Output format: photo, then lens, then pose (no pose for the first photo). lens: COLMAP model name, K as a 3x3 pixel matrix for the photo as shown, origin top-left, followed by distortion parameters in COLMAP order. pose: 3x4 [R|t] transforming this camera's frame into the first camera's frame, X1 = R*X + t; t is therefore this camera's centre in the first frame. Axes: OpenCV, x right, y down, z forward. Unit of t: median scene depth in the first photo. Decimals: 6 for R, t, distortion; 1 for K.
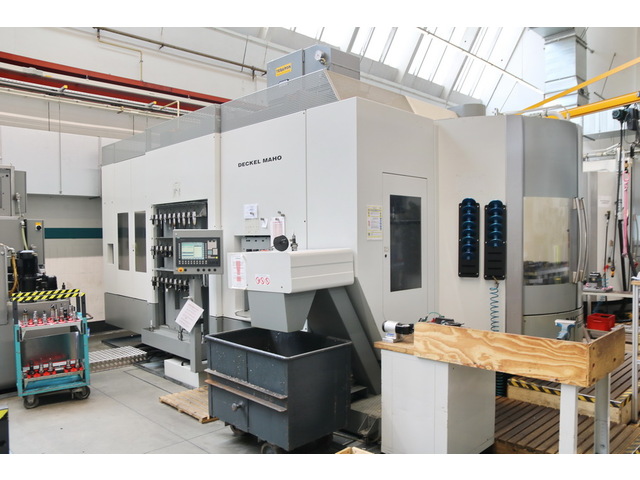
lens RADIAL K [[503.3, 0, 316.3], [0, 503.3, 251.2], [0, 0, 1]] dist [-0.130851, 0.129055]
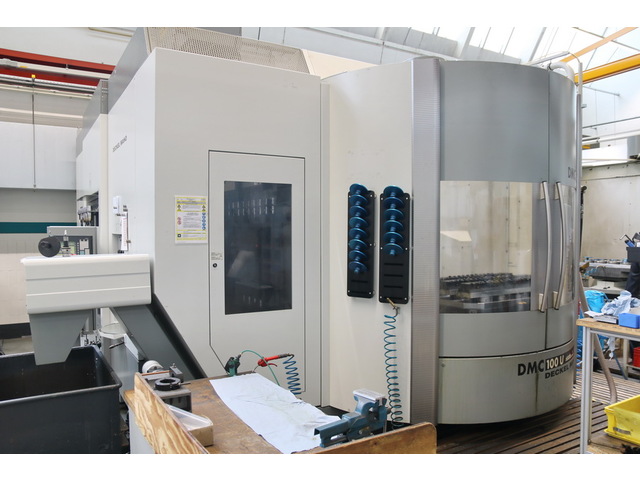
lens RADIAL K [[503.3, 0, 316.3], [0, 503.3, 251.2], [0, 0, 1]] dist [-0.130851, 0.129055]
pose [[0.971674, 0.019352, -0.235532, 0.413696], [-0.016444, 0.999762, 0.014304, -0.021769], [0.235752, -0.010026, 0.971761, 0.301595]]
